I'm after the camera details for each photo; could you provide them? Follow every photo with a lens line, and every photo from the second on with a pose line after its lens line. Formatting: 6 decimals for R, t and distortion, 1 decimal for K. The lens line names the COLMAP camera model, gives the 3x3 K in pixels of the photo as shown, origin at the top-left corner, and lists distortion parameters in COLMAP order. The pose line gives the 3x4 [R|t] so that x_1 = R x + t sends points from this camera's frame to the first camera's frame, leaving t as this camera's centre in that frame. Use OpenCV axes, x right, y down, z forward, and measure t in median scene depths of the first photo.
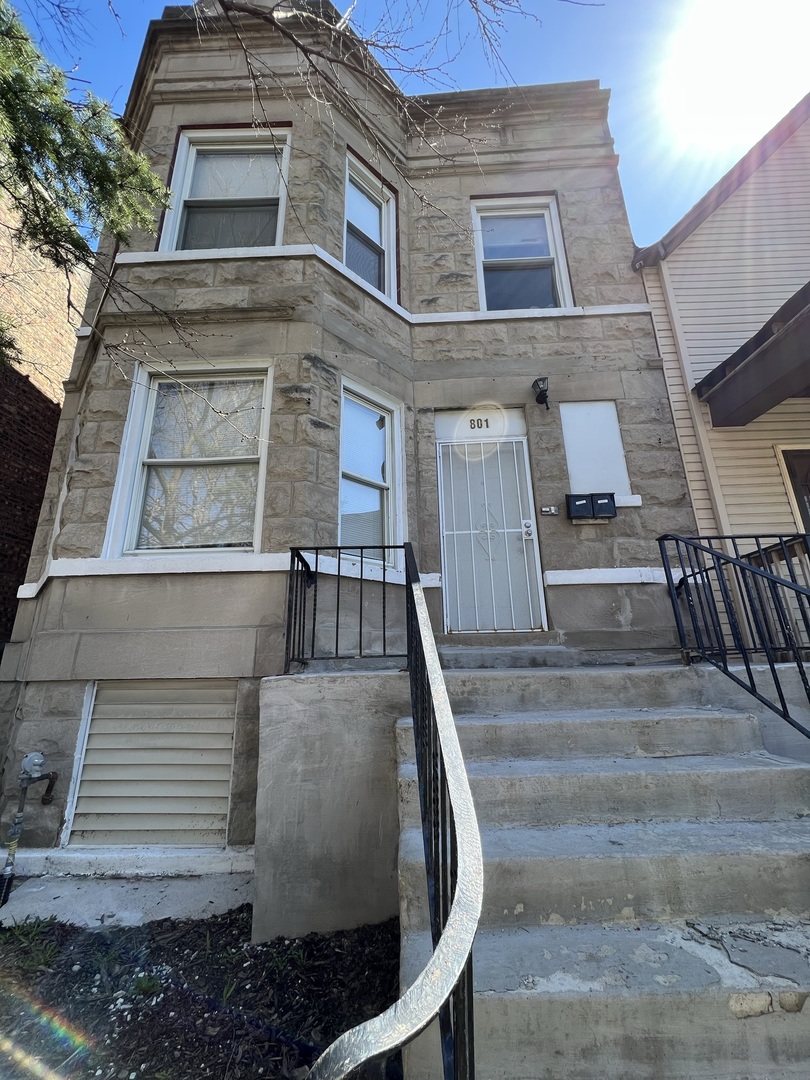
lens RADIAL K [[429.2, 0, 406.6], [0, 429.2, 537.9], [0, 0, 1]] dist [-0.001185, -0.000029]
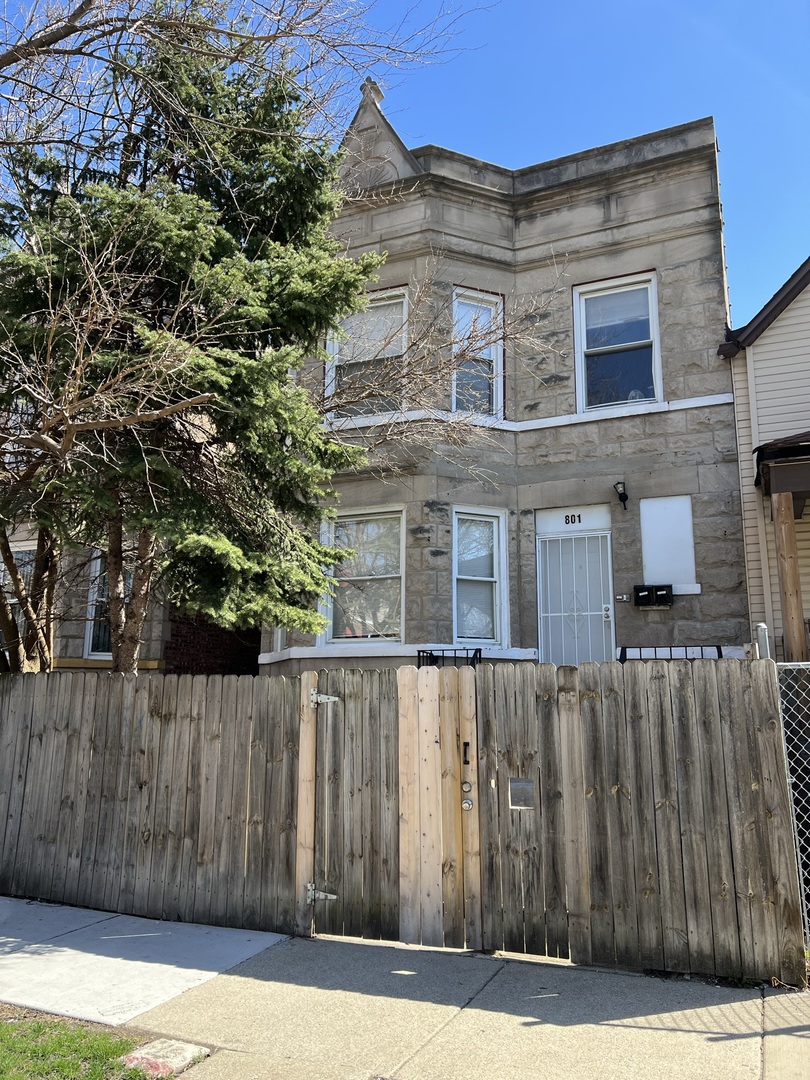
lens RADIAL K [[811.4, 0, 403.2], [0, 811.4, 539.1], [0, 0, 1]] dist [0.003572, -0.003142]
pose [[0.933851, -0.041331, -0.355267, 0.540679], [0.067168, 0.995894, 0.060696, -0.389248], [0.351300, -0.080543, 0.932792, -1.299923]]
